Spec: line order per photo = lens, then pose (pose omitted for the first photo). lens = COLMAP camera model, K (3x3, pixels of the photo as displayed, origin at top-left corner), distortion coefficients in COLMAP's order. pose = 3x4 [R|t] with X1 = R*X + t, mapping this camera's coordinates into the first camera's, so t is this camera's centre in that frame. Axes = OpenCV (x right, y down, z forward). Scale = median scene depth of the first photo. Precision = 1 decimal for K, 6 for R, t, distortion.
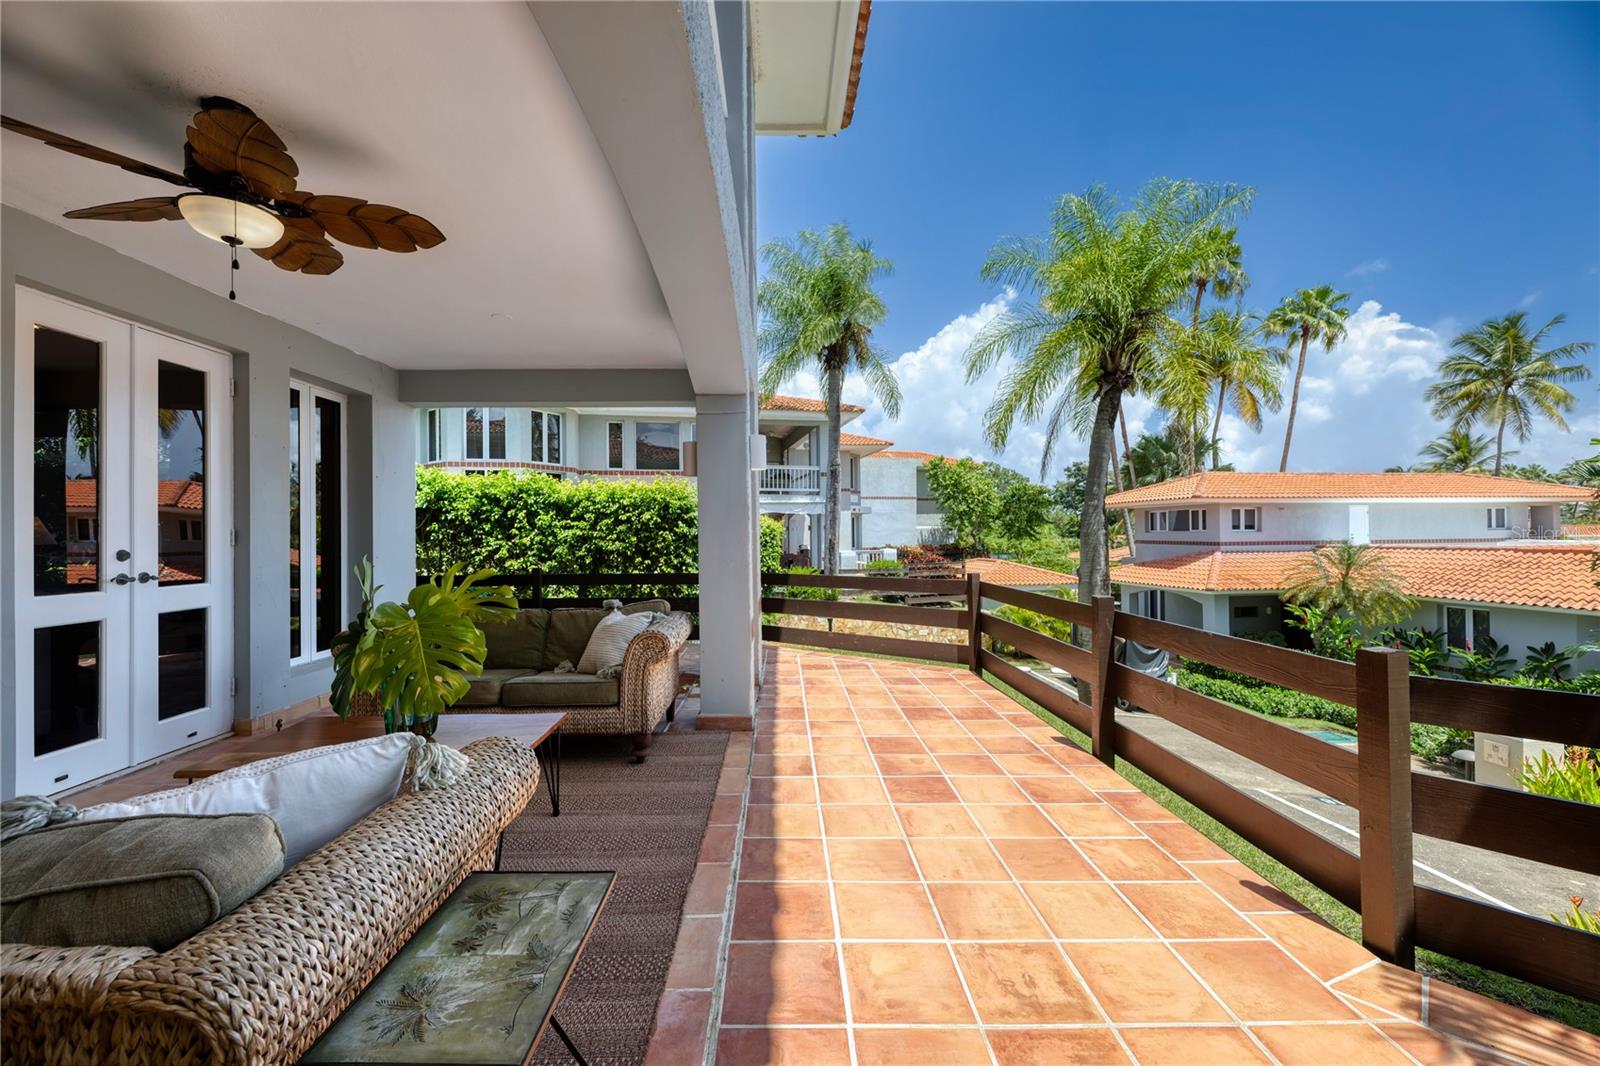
lens RADIAL K [[627.2, 0, 800.0], [0, 627.2, 533.0], [0, 0, 1]] dist [-0.000198, -0.000140]
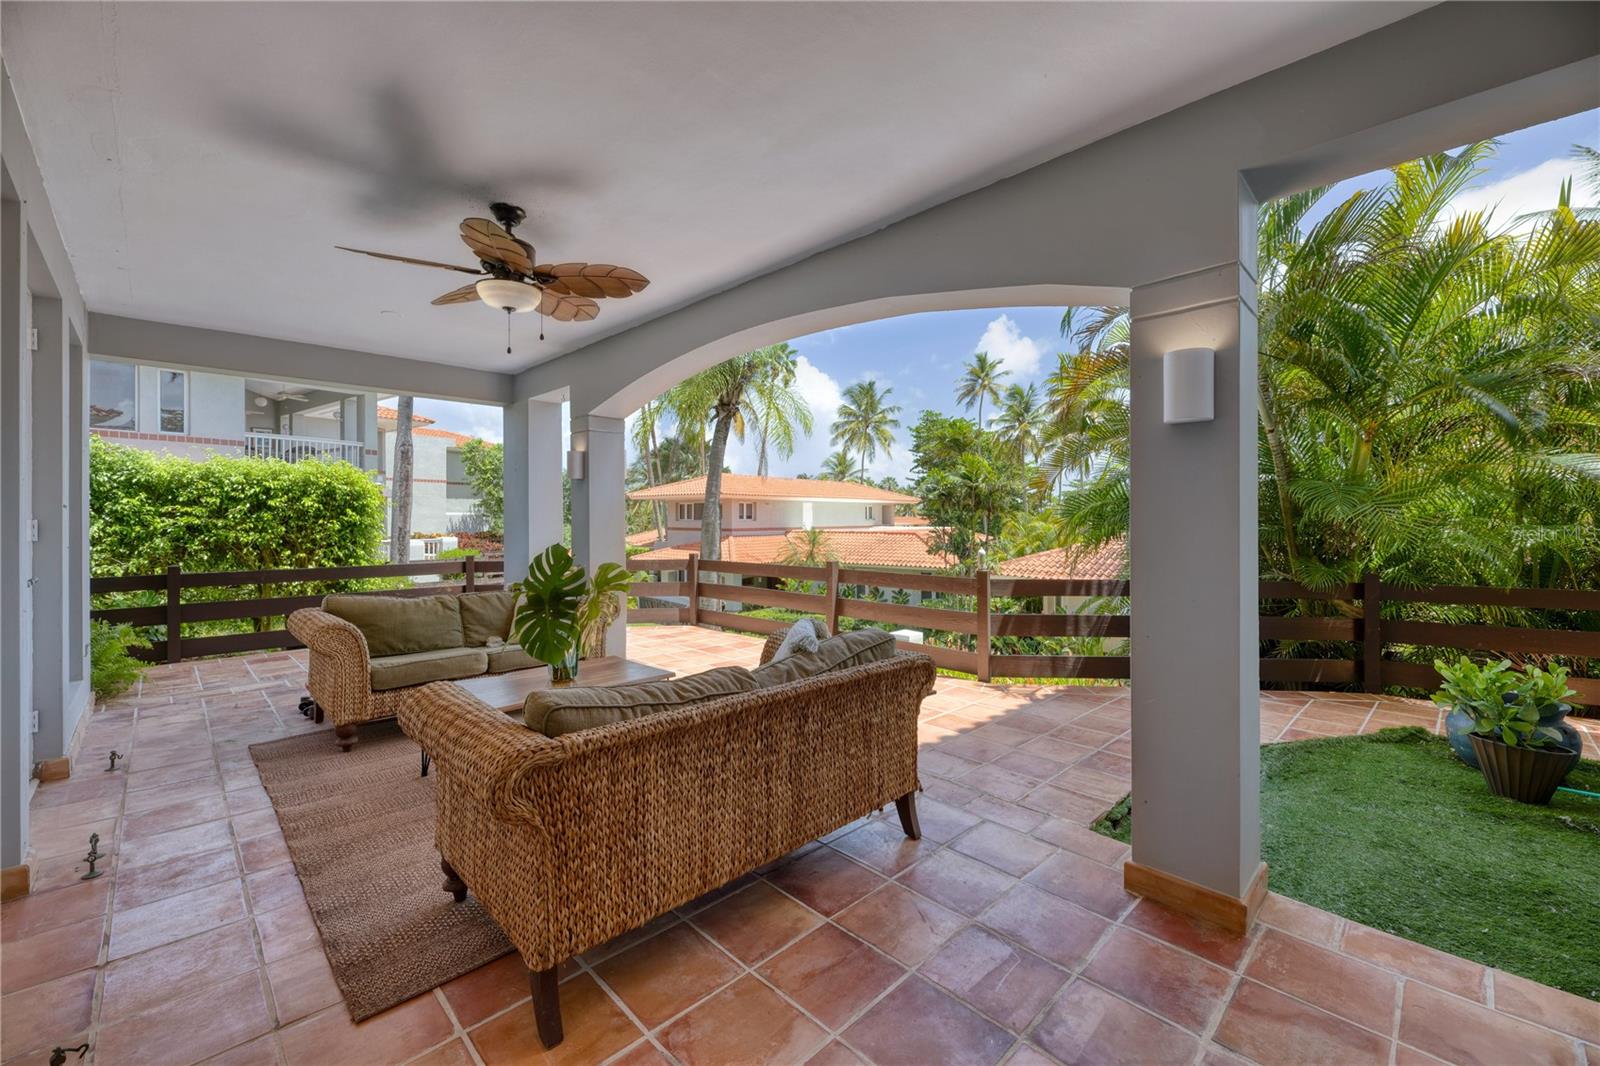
lens RADIAL K [[627.2, 0, 800.0], [0, 627.2, 533.0], [0, 0, 1]] dist [-0.000198, -0.000140]
pose [[0.725833, -0.008658, 0.687816, -0.116511], [-0.005894, 0.999806, 0.018805, -0.001690], [-0.687845, -0.017704, 0.725641, -0.033587]]
